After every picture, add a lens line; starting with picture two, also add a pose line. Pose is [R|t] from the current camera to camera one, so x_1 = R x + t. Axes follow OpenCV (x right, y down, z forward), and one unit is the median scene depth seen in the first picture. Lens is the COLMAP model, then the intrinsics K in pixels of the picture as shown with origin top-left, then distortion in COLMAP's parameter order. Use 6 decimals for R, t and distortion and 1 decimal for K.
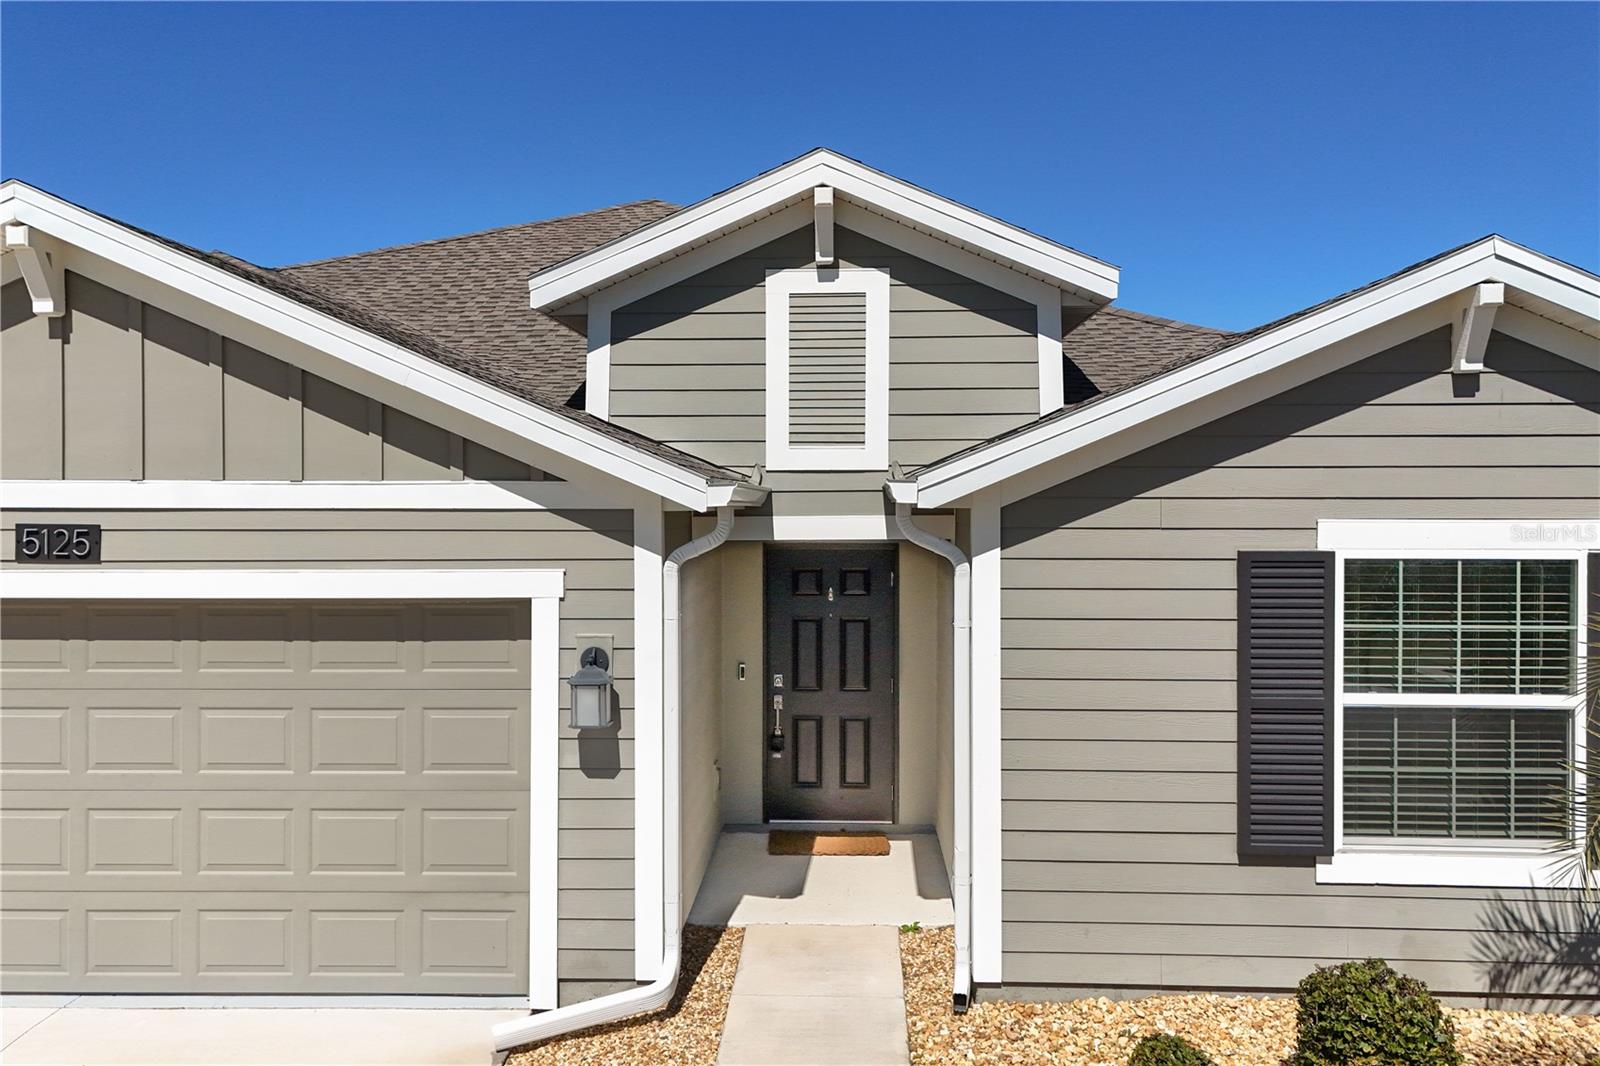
lens RADIAL K [[1908.7, 0, 800.0], [0, 1908.7, 533.0], [0, 0, 1]] dist [0.060707, -0.013525]
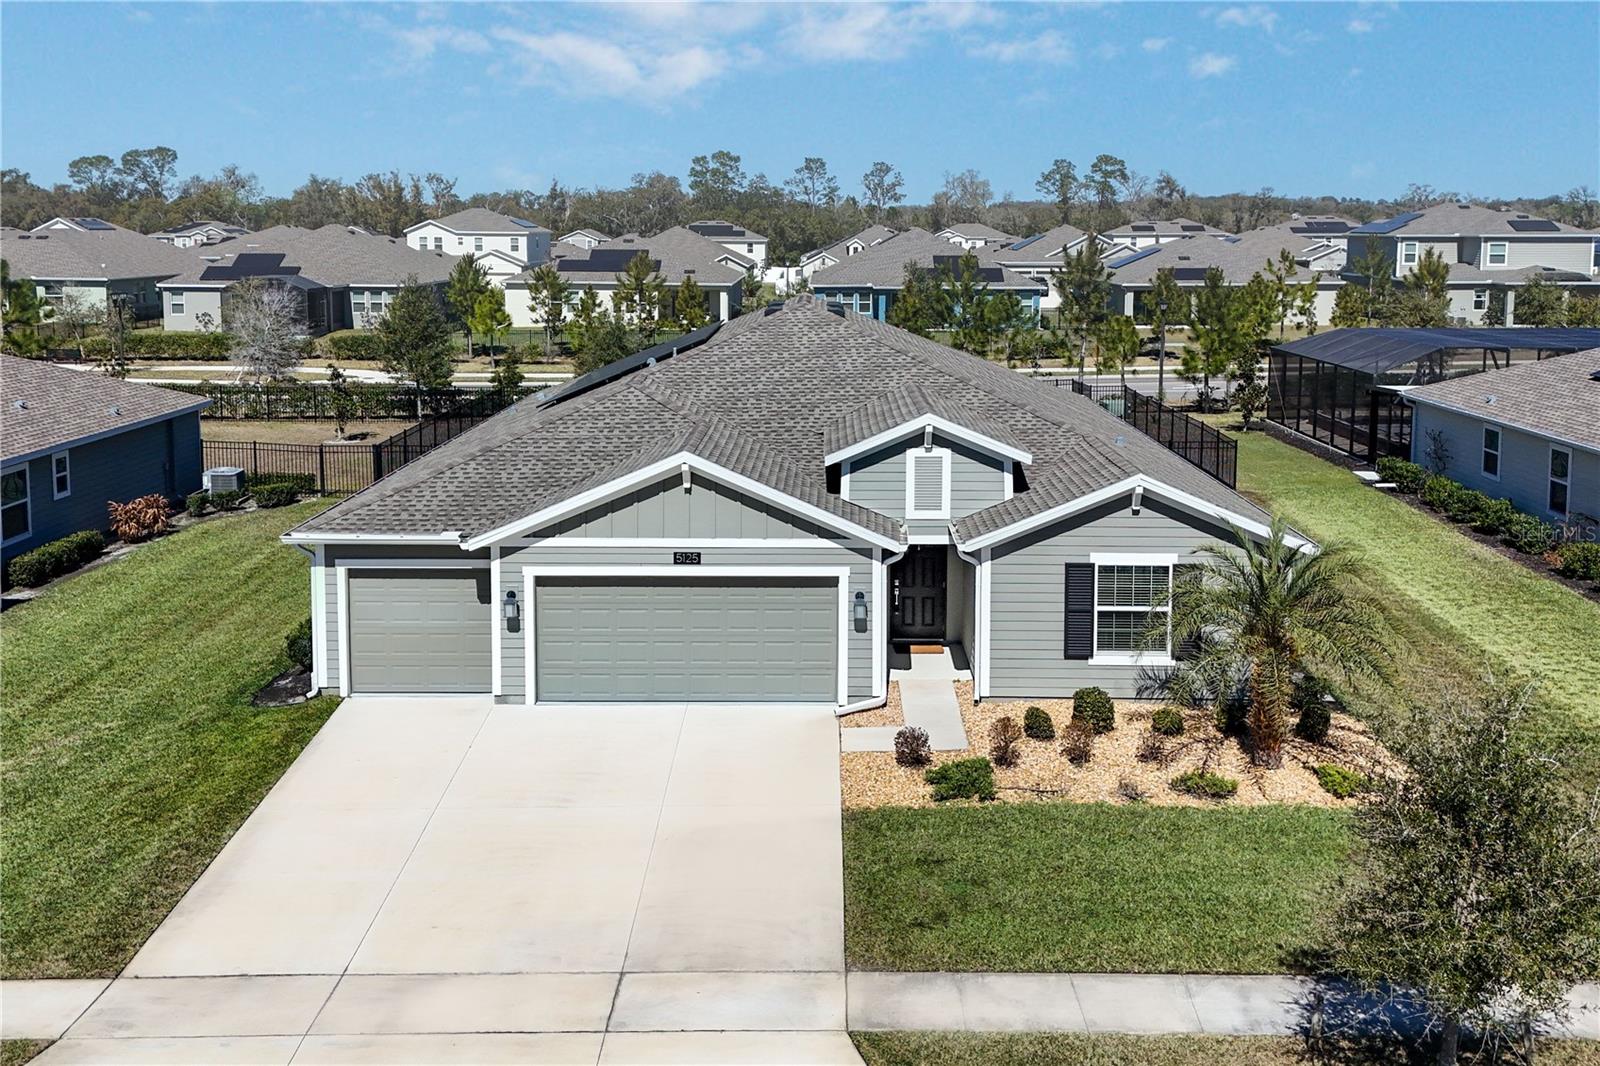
lens RADIAL K [[1908.7, 0, 800.0], [0, 1908.7, 533.0], [0, 0, 1]] dist [0.060707, -0.013525]
pose [[0.999921, -0.002584, 0.012341, -0.242485], [0.001127, 0.993170, 0.116668, -0.396888], [-0.012558, -0.116645, 0.993094, -2.071481]]
